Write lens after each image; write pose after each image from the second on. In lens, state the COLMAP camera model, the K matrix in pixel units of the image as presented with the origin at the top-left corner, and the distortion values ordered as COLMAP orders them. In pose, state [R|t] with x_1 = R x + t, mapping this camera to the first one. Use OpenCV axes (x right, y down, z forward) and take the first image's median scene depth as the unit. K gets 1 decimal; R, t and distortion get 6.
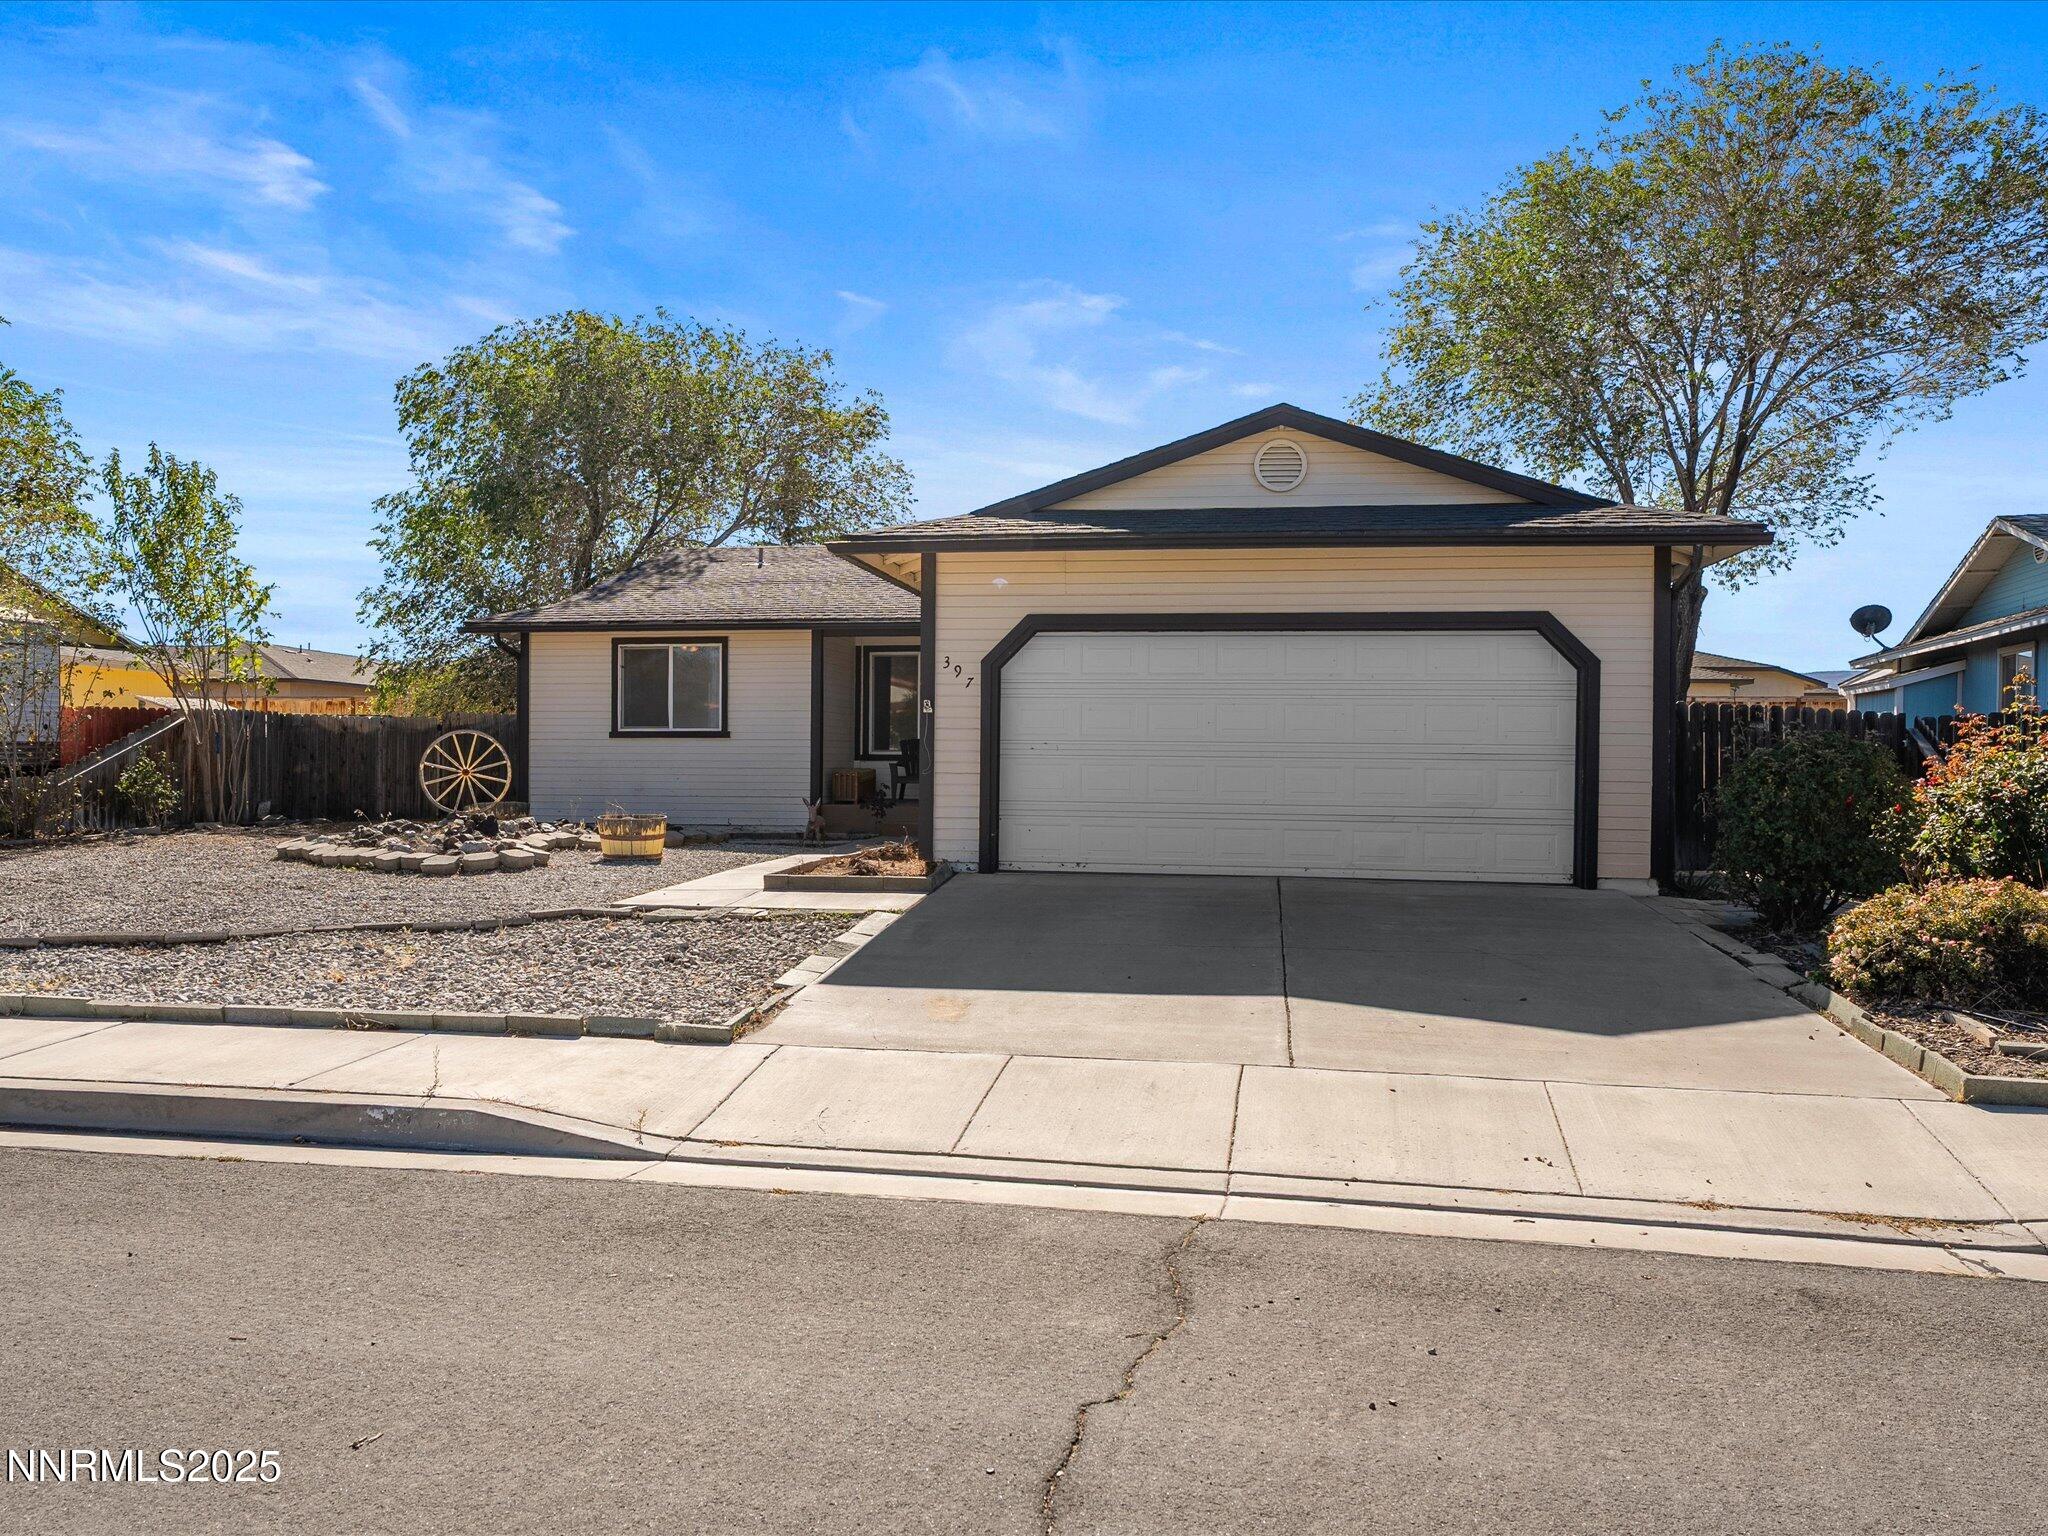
lens RADIAL K [[1685.4, 0, 1022.9], [0, 1685.4, 770.5], [0, 0, 1]] dist [0.012886, -0.016521]
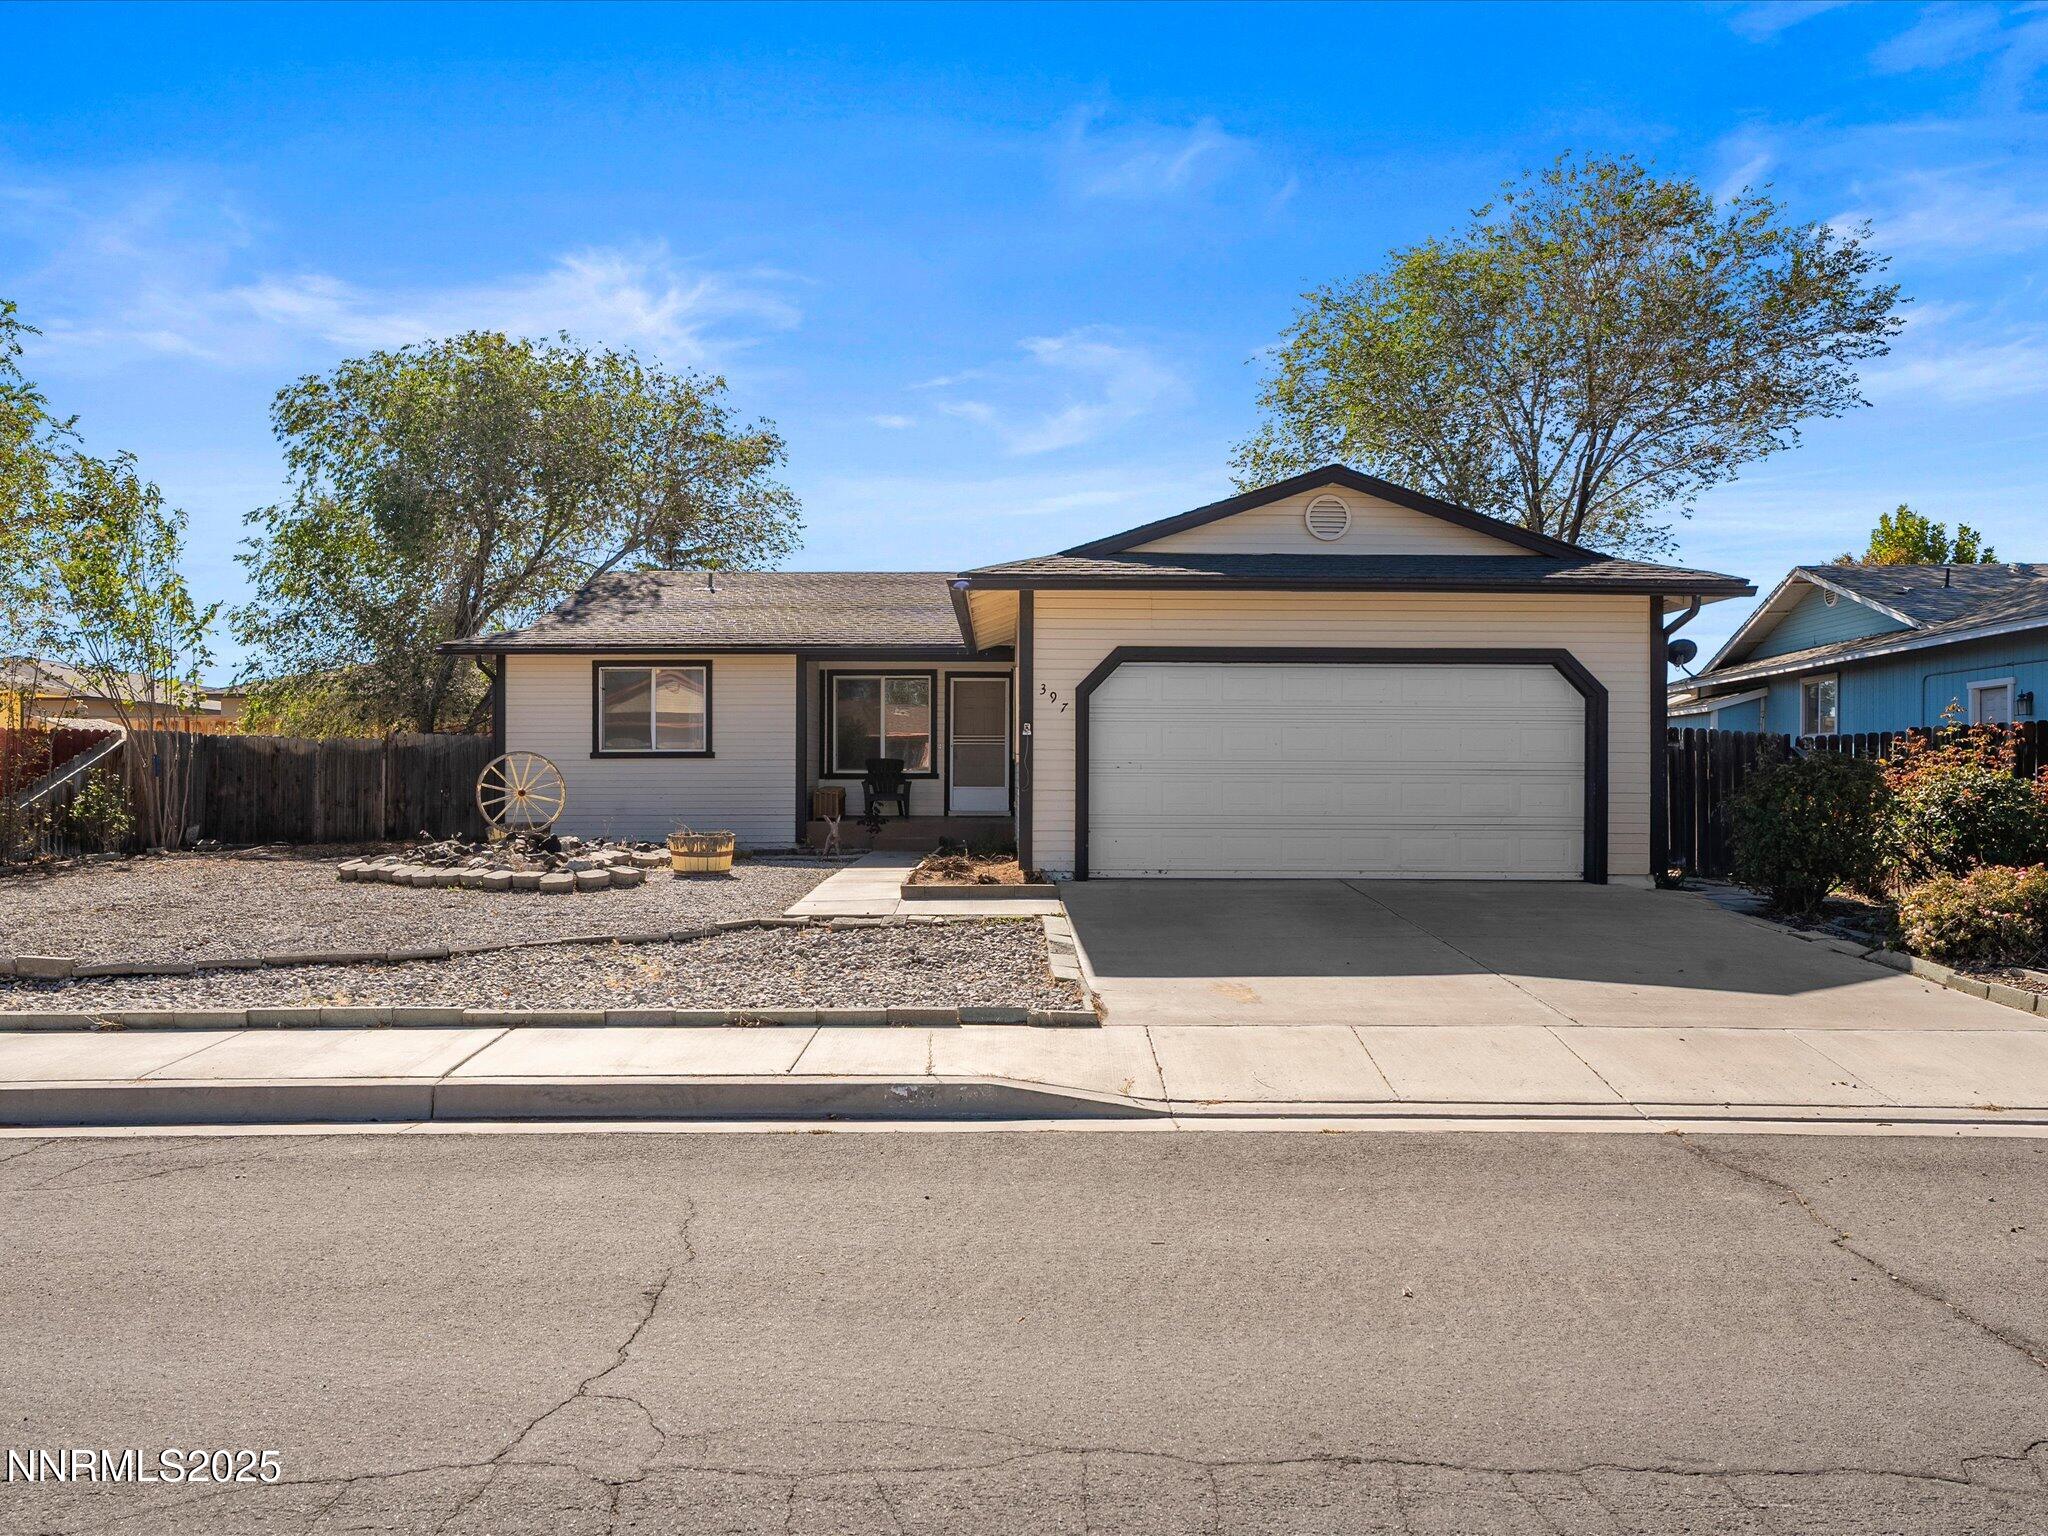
lens RADIAL K [[1685.4, 0, 1023.8], [0, 1685.4, 765.4], [0, 0, 1]] dist [0.012886, -0.016521]
pose [[0.980329, -0.004972, 0.197309, -0.269541], [0.007425, 0.999904, -0.011695, -0.001852], [-0.197231, 0.012930, 0.980272, -0.072373]]
